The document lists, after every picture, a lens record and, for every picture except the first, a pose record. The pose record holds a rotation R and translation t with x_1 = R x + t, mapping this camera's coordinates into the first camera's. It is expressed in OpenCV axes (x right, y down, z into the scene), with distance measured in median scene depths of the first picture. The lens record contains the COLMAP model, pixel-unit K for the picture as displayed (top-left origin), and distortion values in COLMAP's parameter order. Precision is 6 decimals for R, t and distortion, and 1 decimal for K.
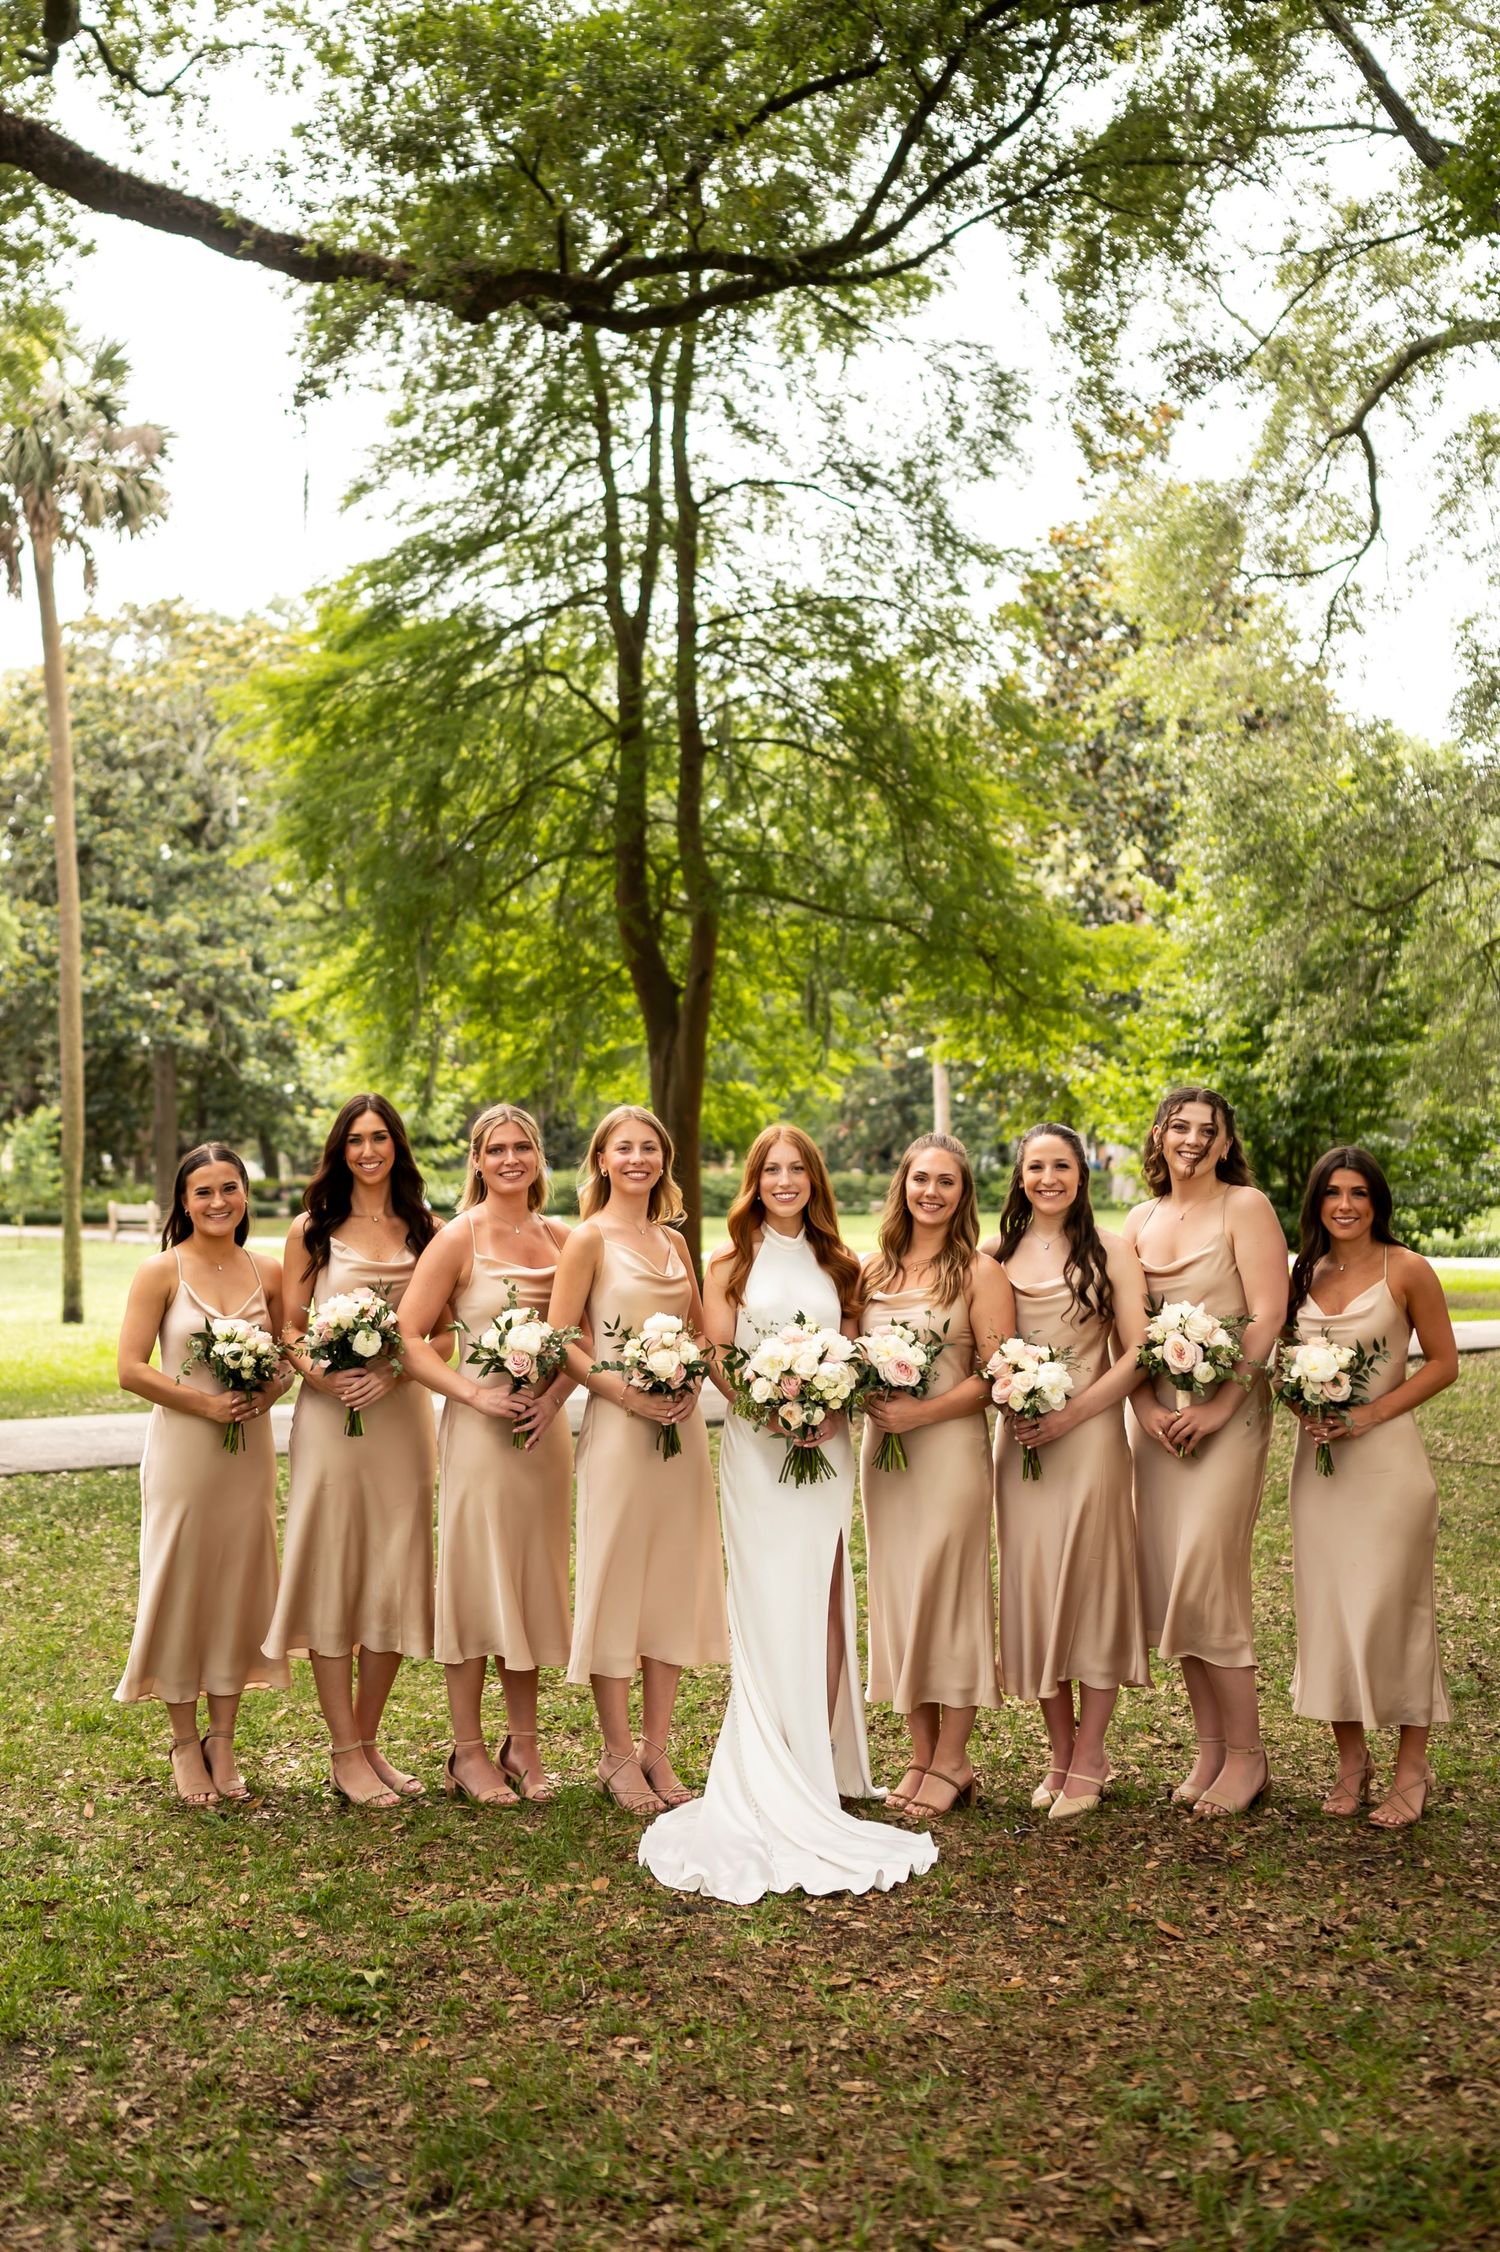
lens RADIAL K [[2464.8, 0, 670.5], [0, 2464.8, 1005.7], [0, 0, 1]] dist [-0.000228, -0.014424]
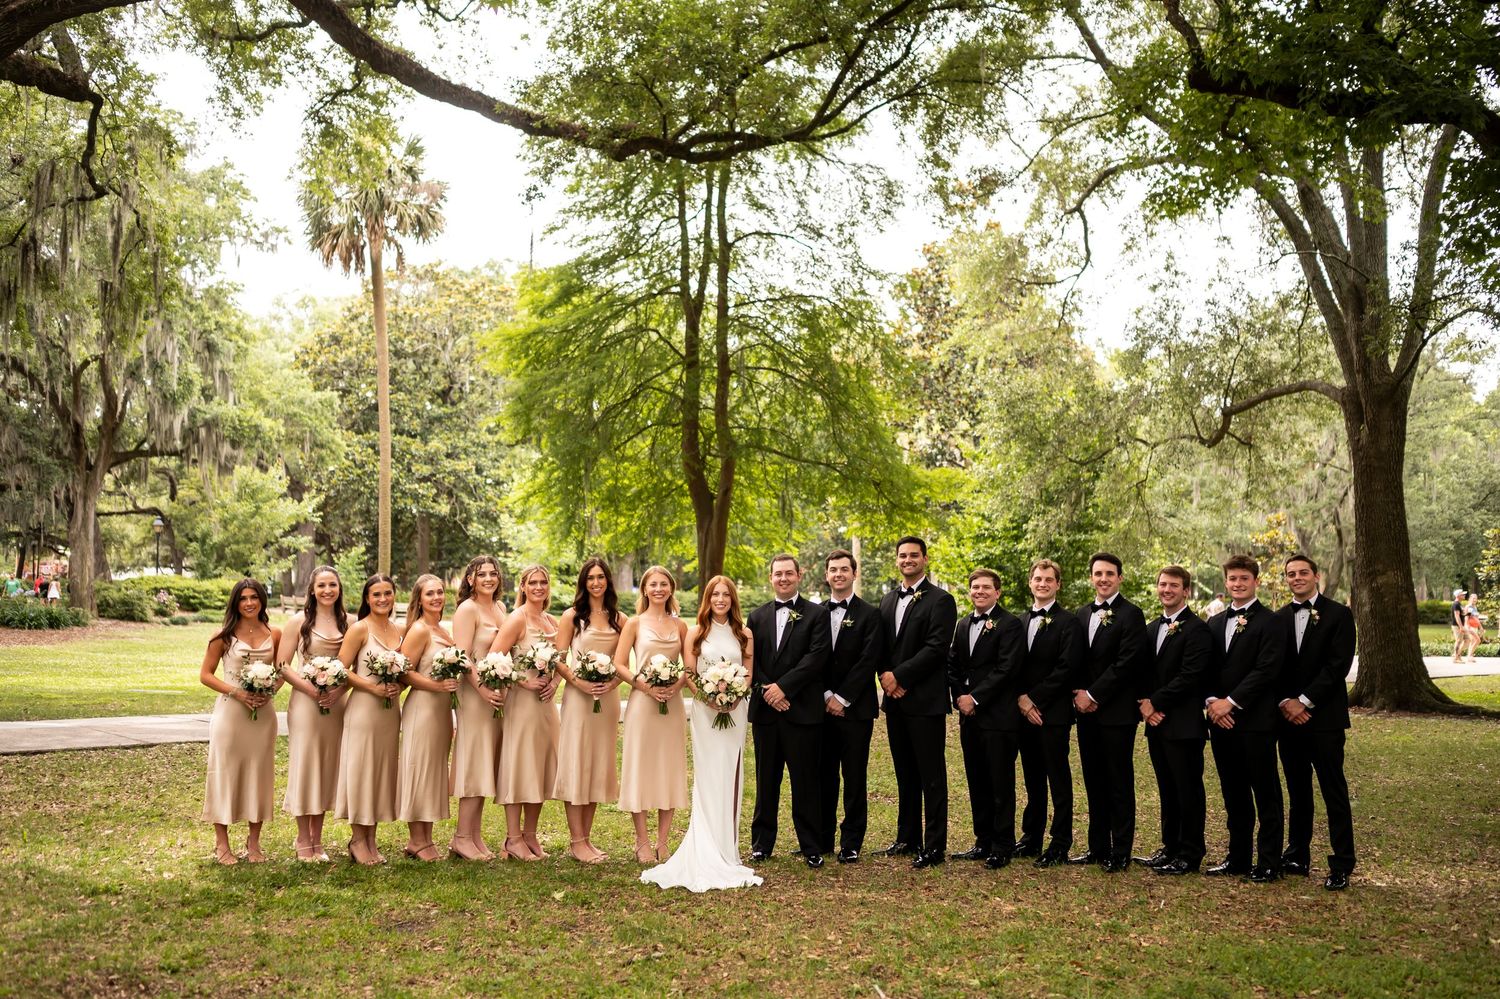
lens RADIAL K [[1427.8, 0, 750.0], [0, 1427.8, 499.5], [0, 0, 1]] dist [-0.000284, -0.000054]
pose [[0.999255, 0.025122, 0.029290, -0.000921], [-0.025220, 0.999677, 0.002993, -0.008276], [-0.029206, -0.003729, 0.999566, -0.101664]]
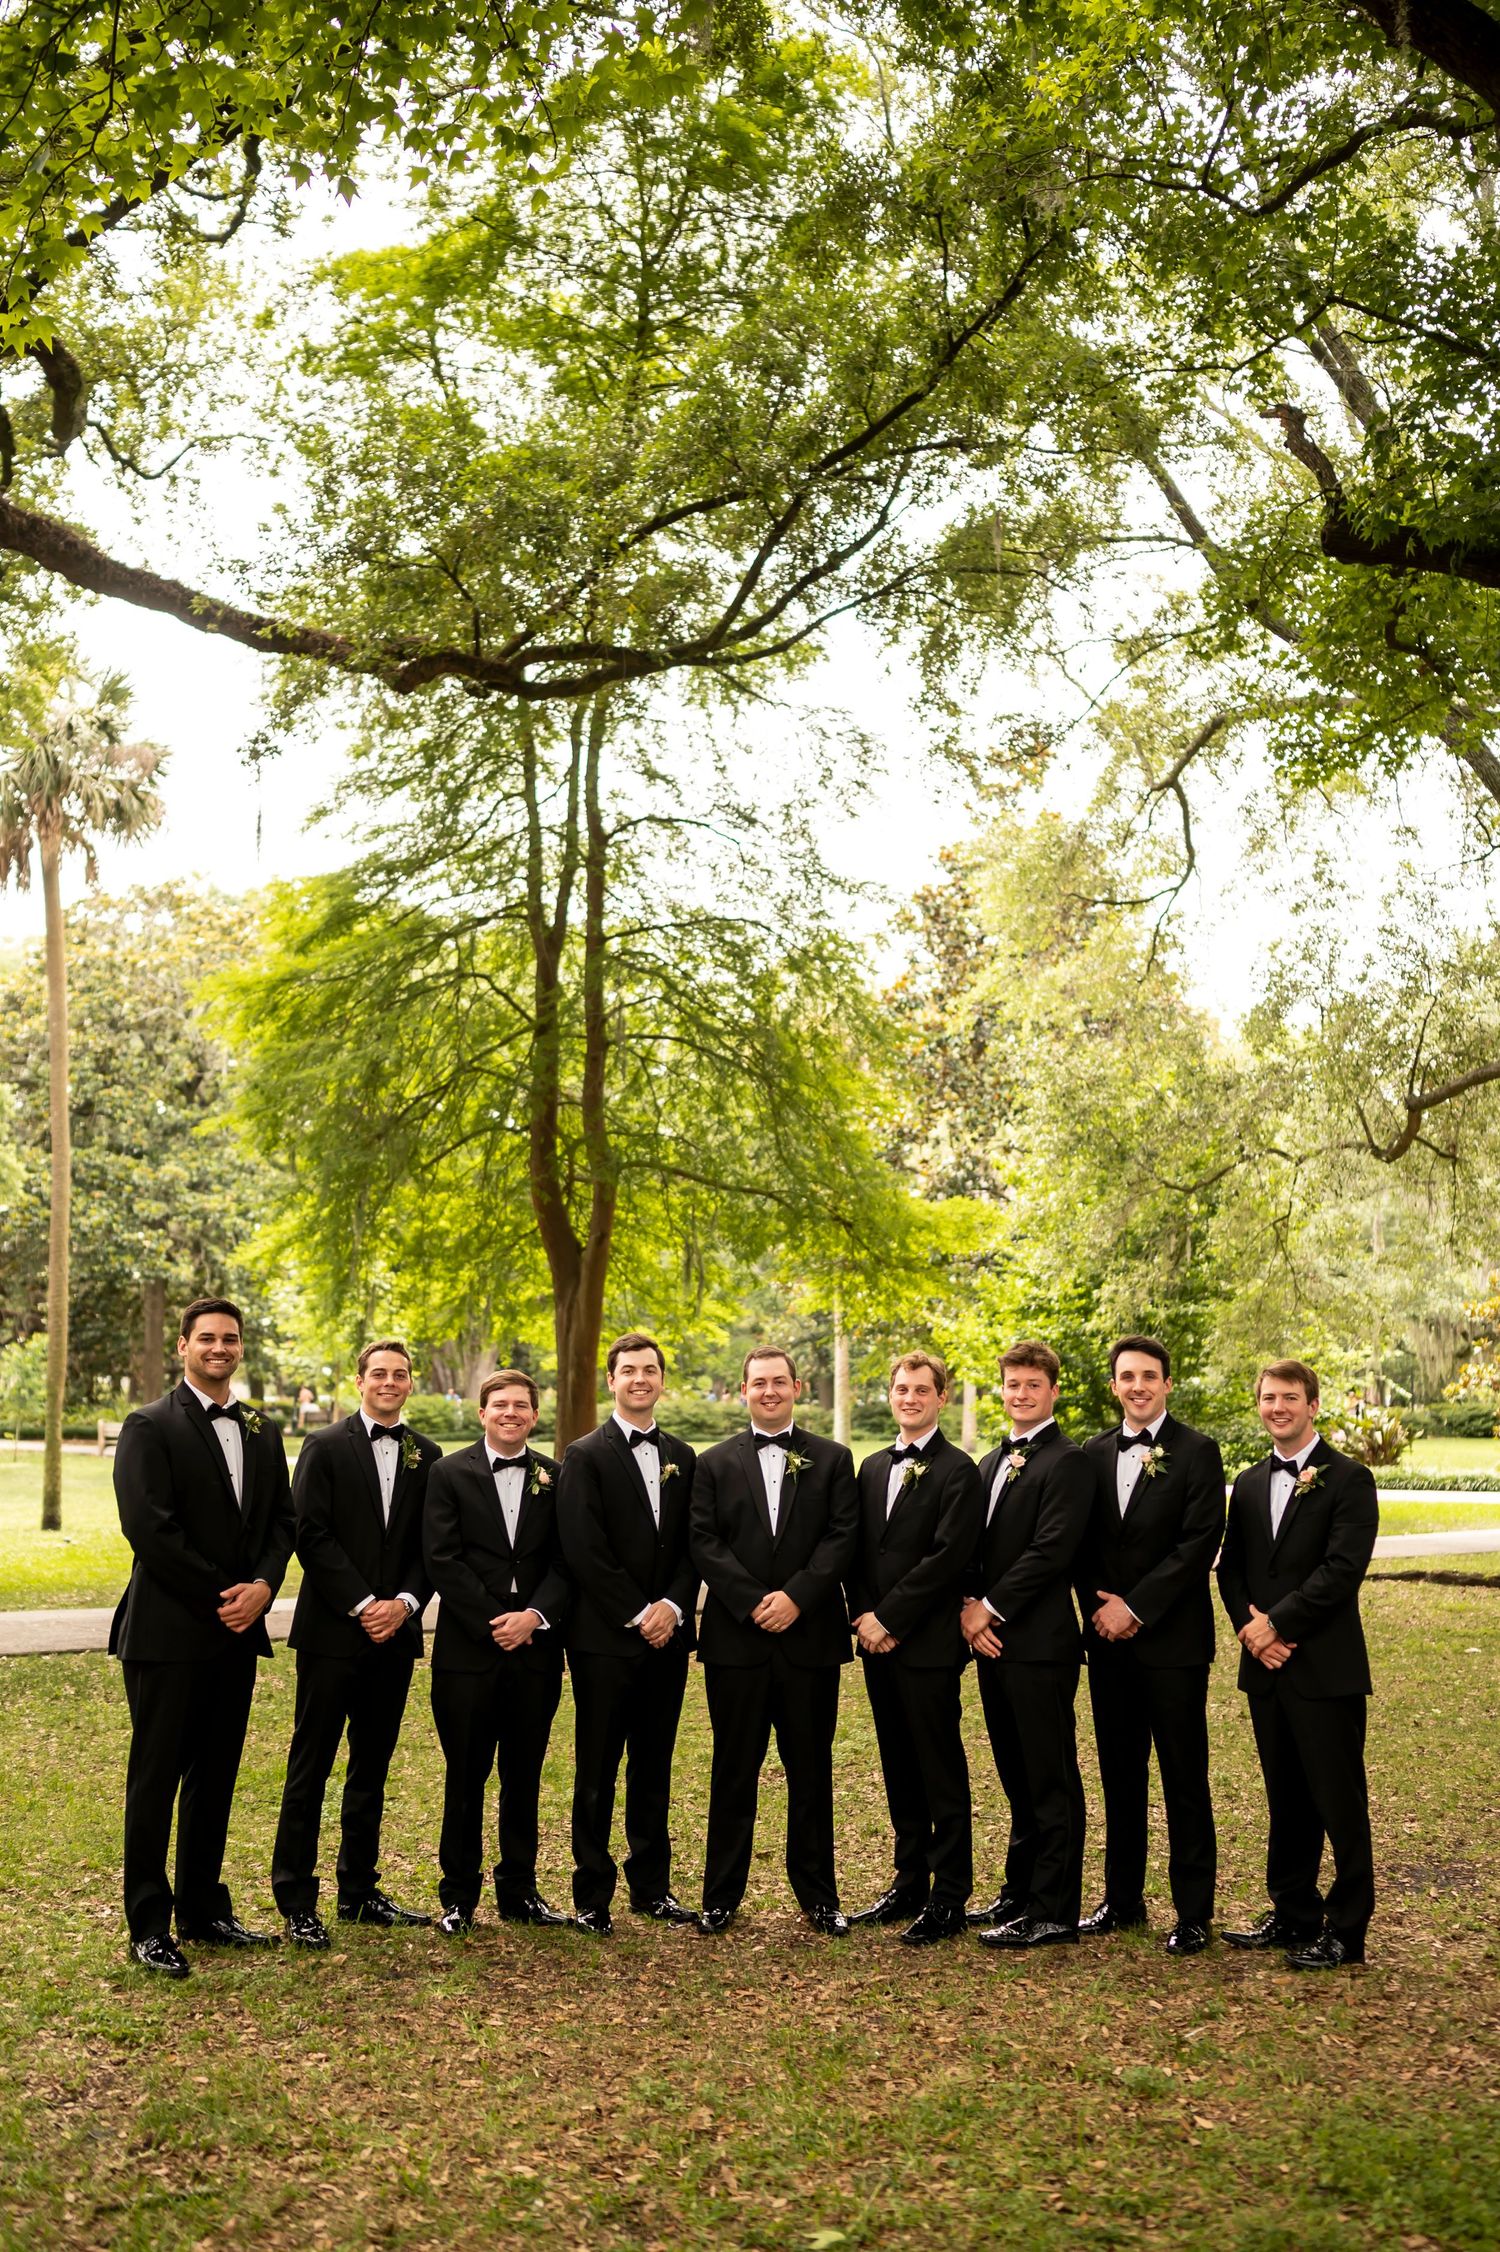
lens RADIAL K [[2221.4, 0, 750.0], [0, 2221.4, 1126.0], [0, 0, 1]] dist [-0.004397, -0.012357]
pose [[0.998429, 0.021773, 0.051623, 0.025779], [-0.018907, 0.998286, -0.055381, -0.007034], [-0.052740, 0.054318, 0.997130, -0.050596]]
